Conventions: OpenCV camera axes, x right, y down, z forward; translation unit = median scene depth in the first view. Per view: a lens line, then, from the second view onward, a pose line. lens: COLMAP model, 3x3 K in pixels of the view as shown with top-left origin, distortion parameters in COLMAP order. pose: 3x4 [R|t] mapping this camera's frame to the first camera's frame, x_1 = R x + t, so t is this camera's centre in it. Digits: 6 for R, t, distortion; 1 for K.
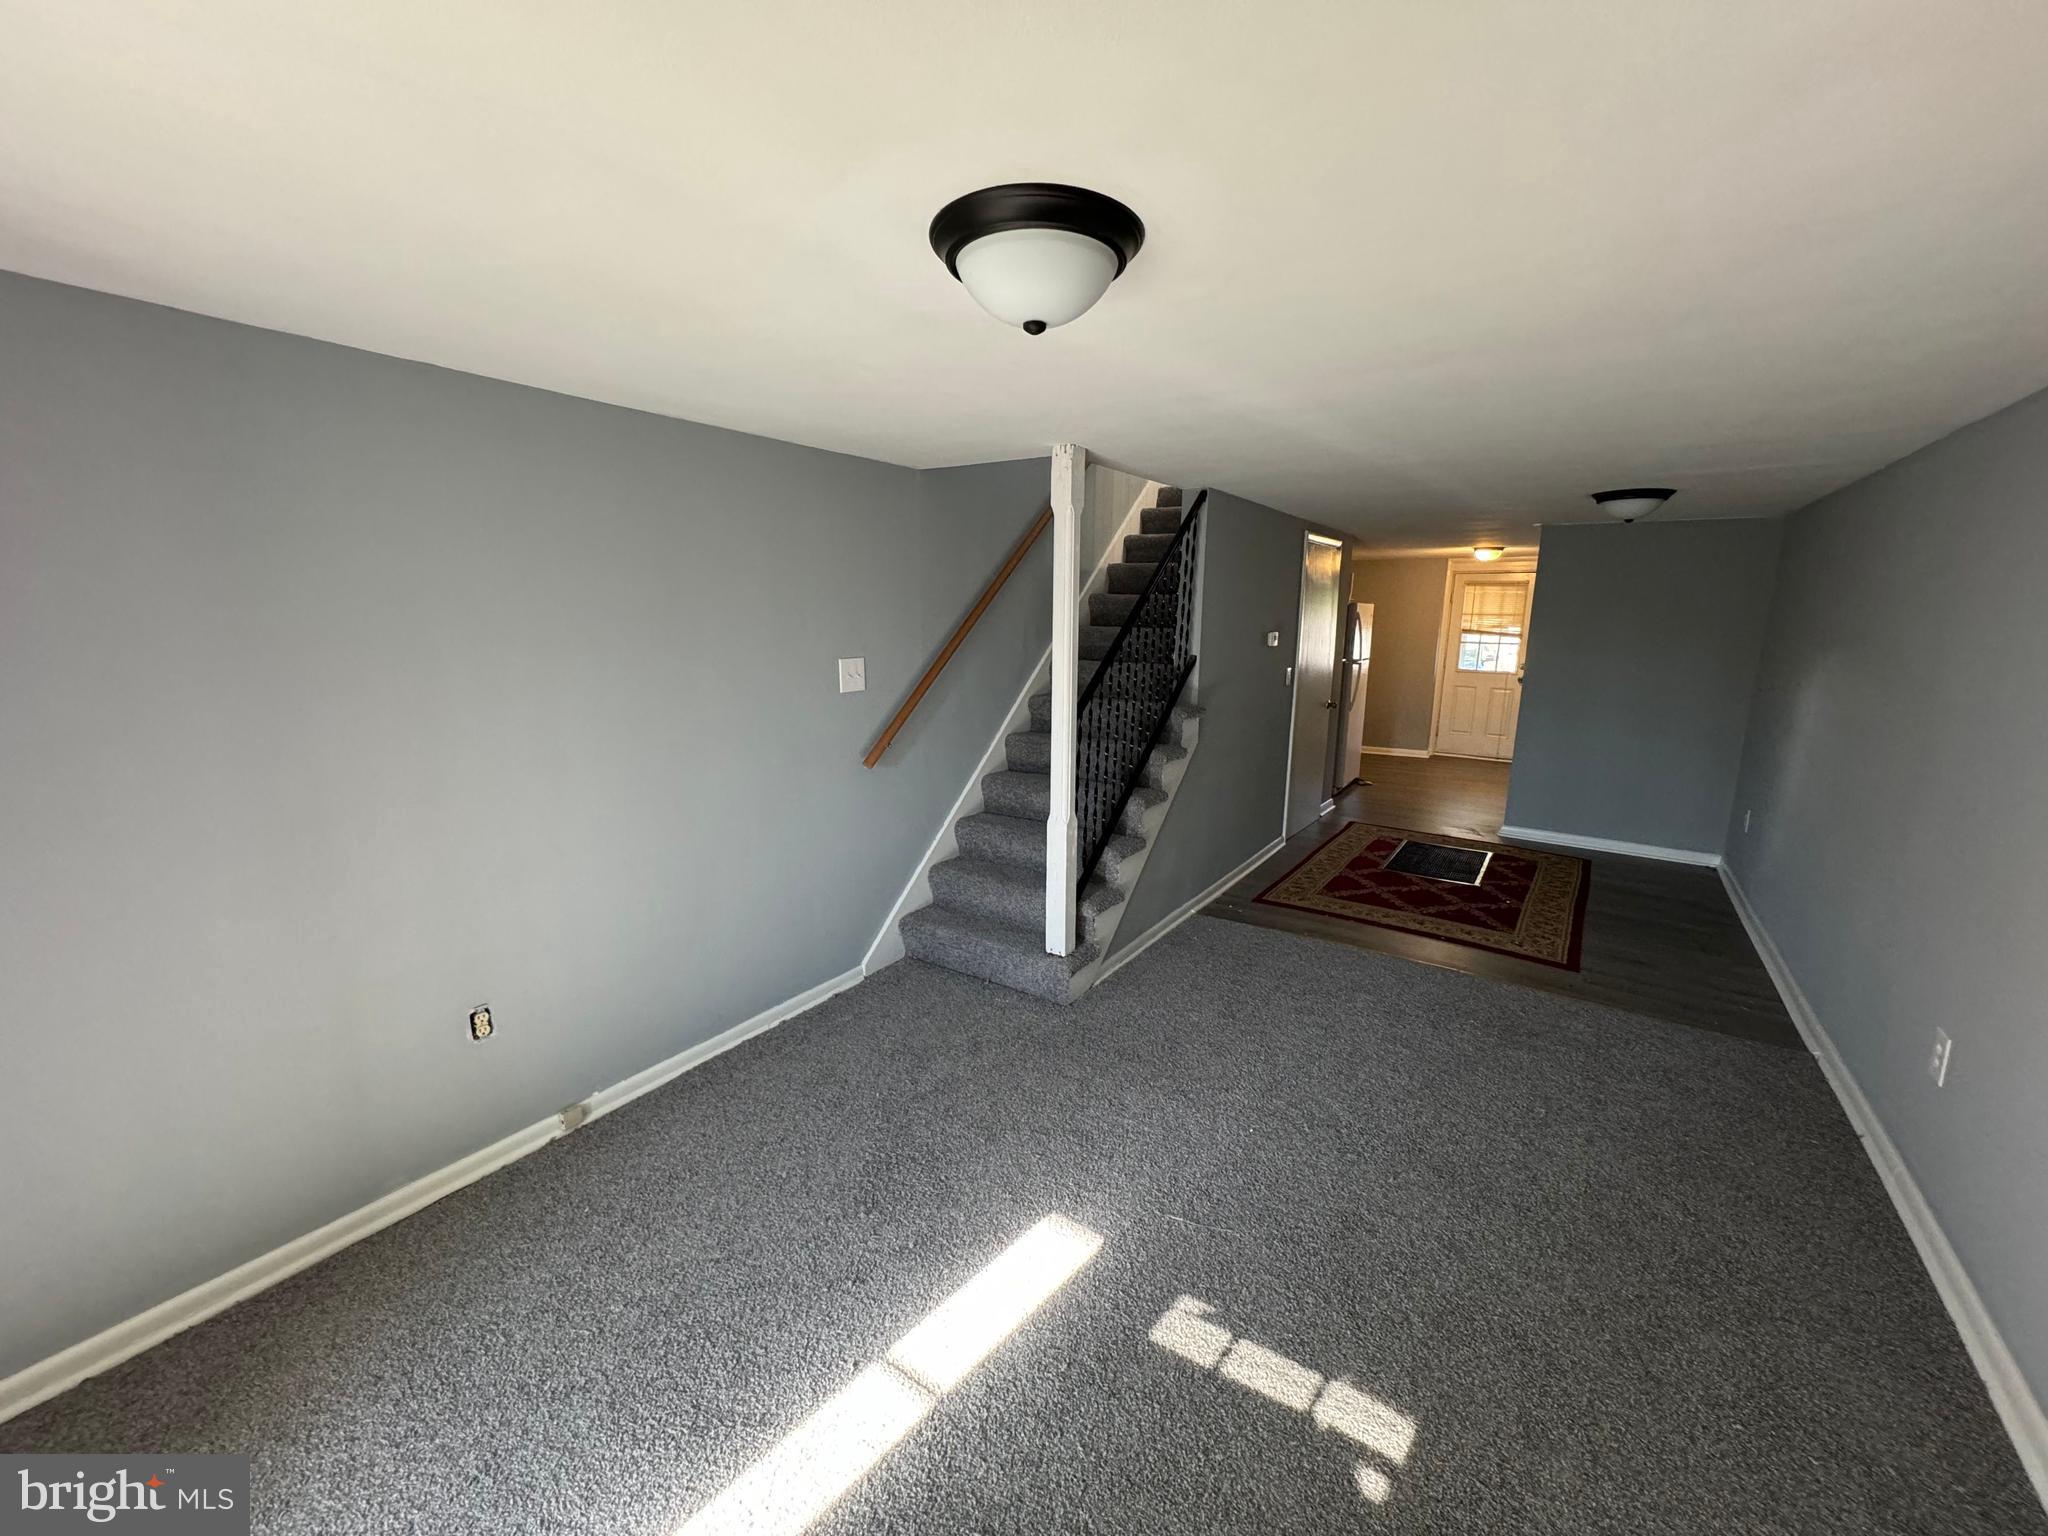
lens RADIAL K [[812.5, 0, 1021.6], [0, 812.5, 772.1], [0, 0, 1]] dist [-0.000428, 0.000338]
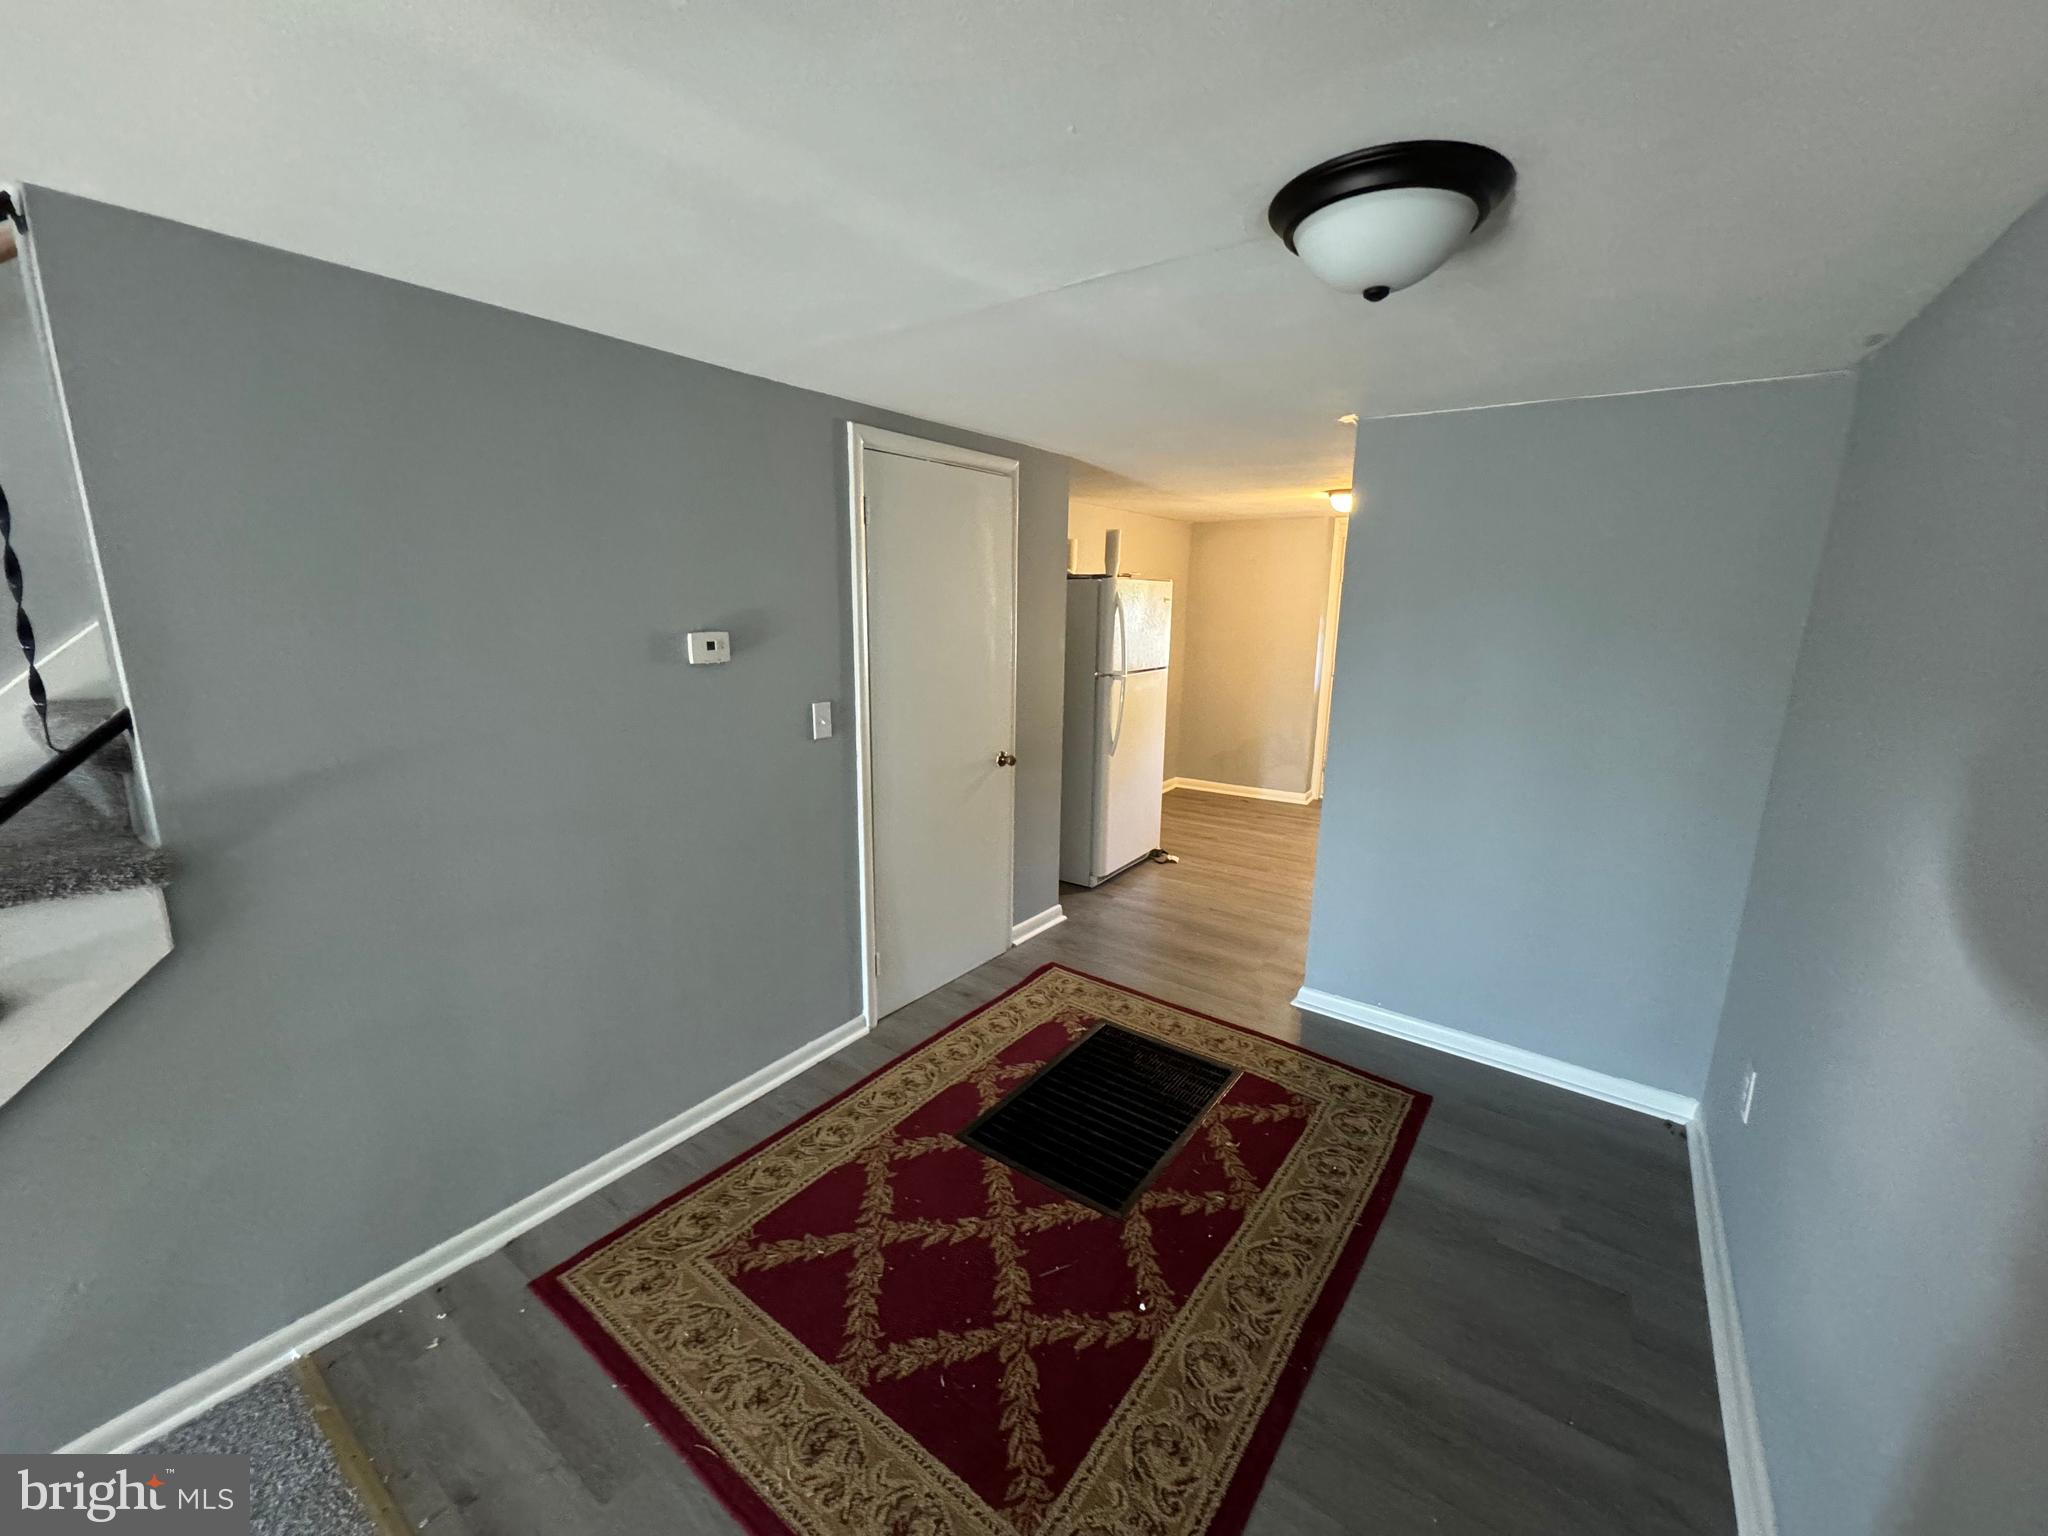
lens RADIAL K [[812.5, 0, 1021.6], [0, 812.5, 772.1], [0, 0, 1]] dist [-0.000428, 0.000338]
pose [[0.999775, 0.009001, -0.019223, 0.562428], [-0.008637, 0.999783, 0.018971, -0.118605], [0.019390, -0.018800, 0.999635, 0.617497]]
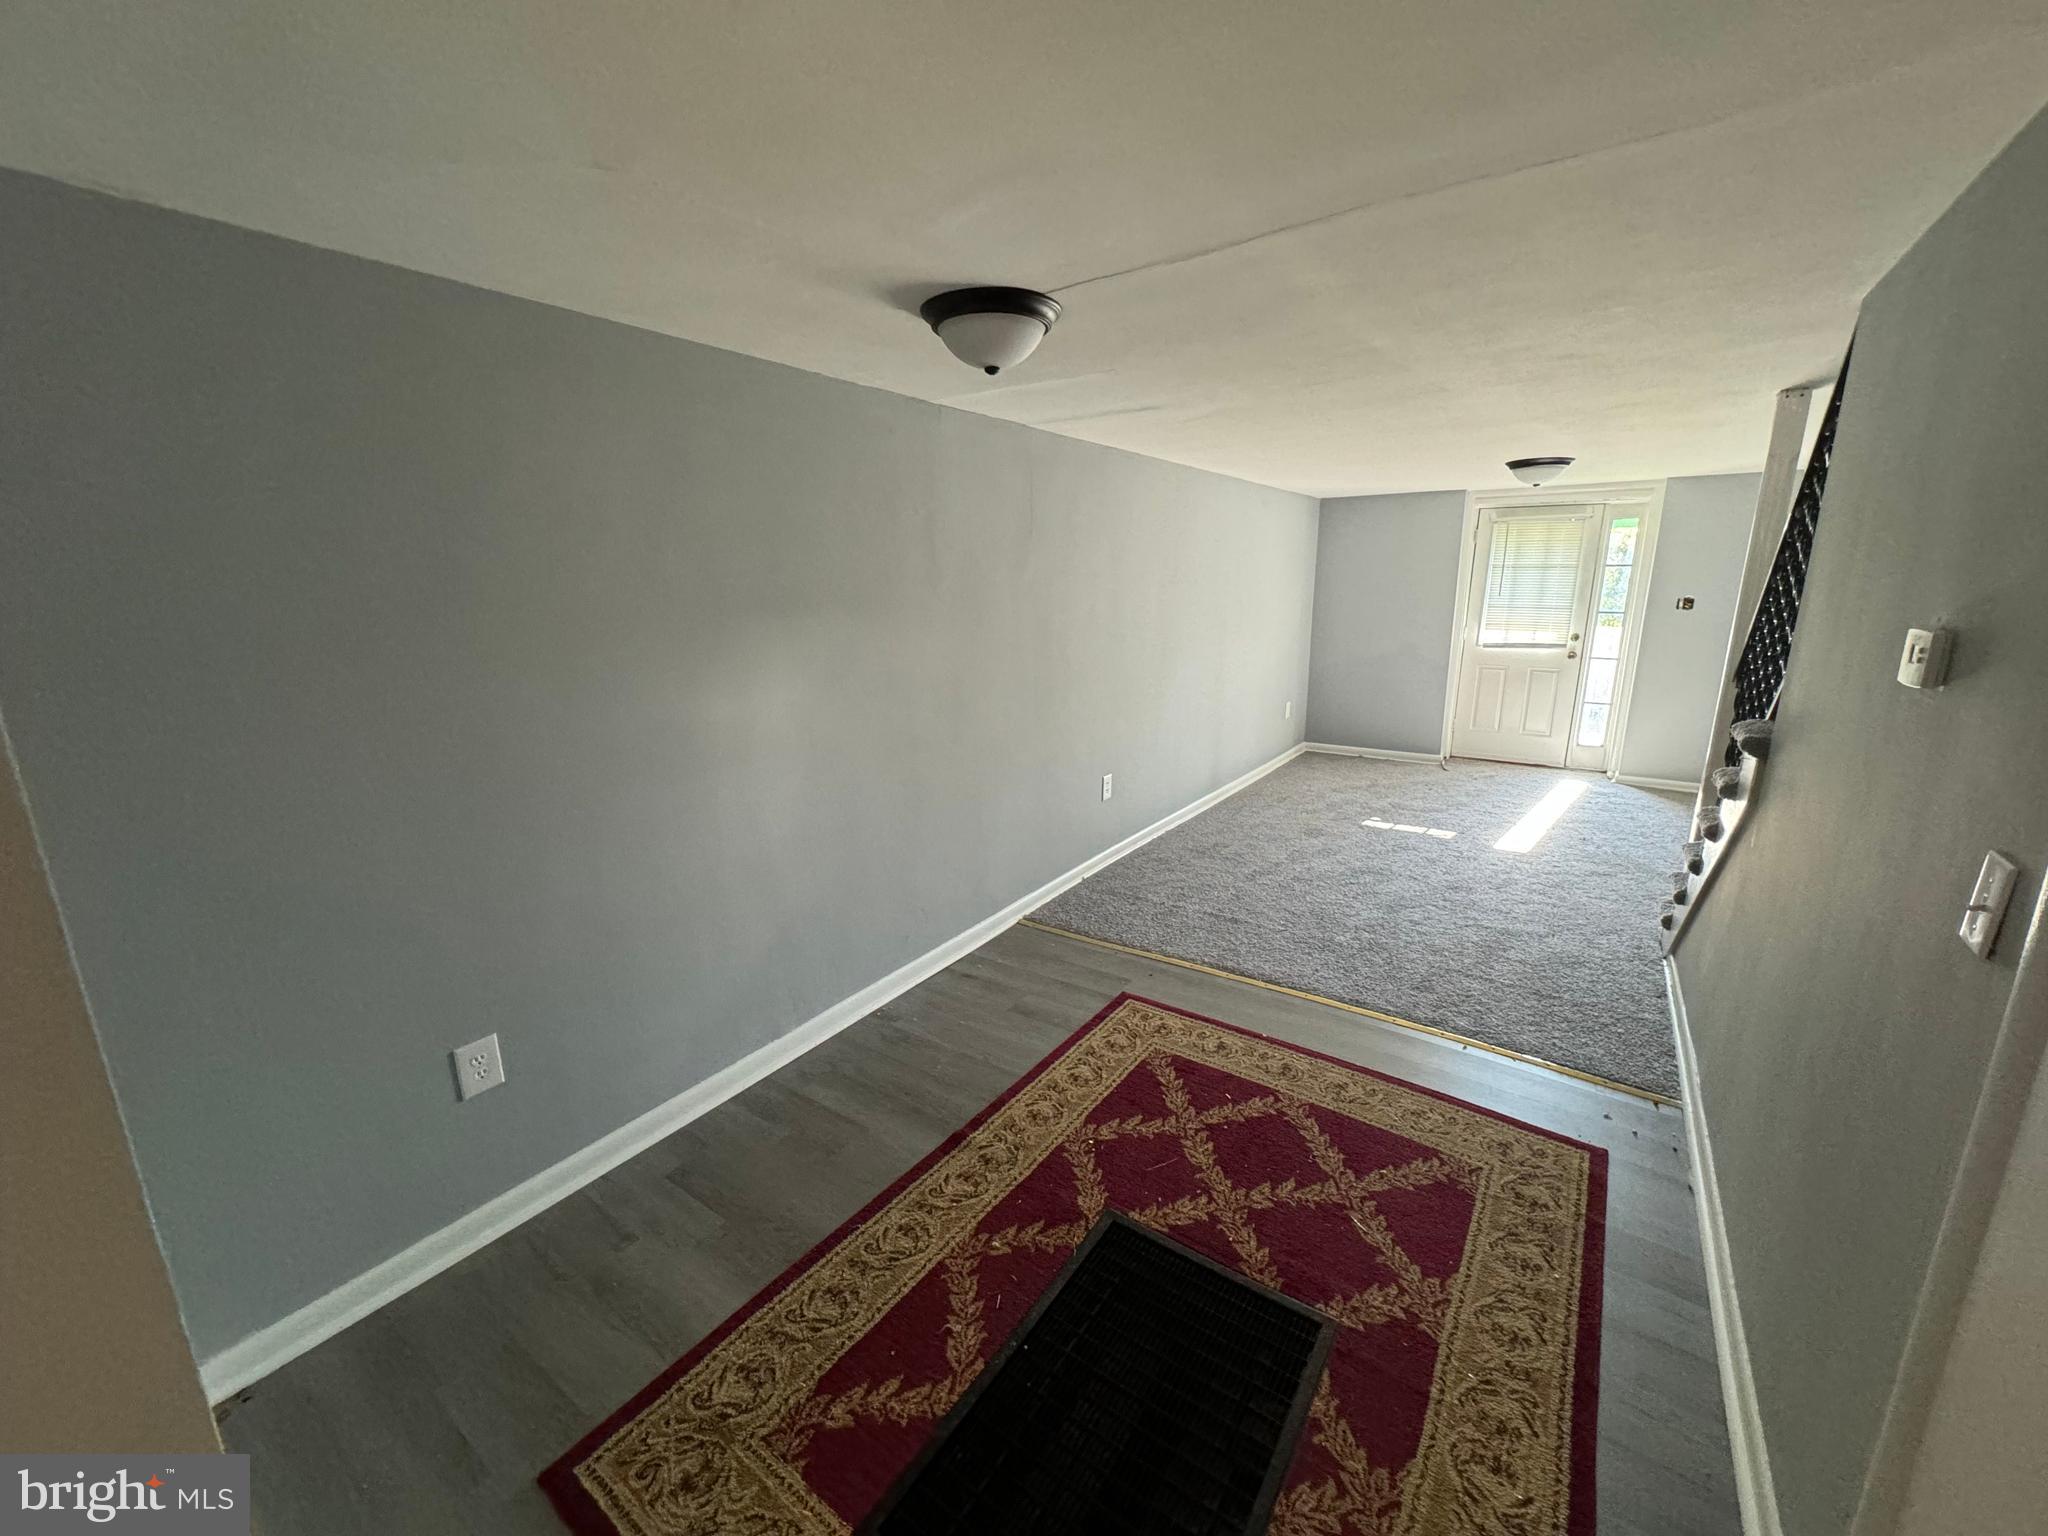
lens RADIAL K [[812.5, 0, 1021.6], [0, 812.5, 772.1], [0, 0, 1]] dist [-0.000428, 0.000338]
pose [[-0.999951, -0.000784, 0.009896, 0.658595], [0.003446, 0.907460, 0.420125, -0.268857], [-0.009309, 0.420139, -0.907412, 1.406785]]
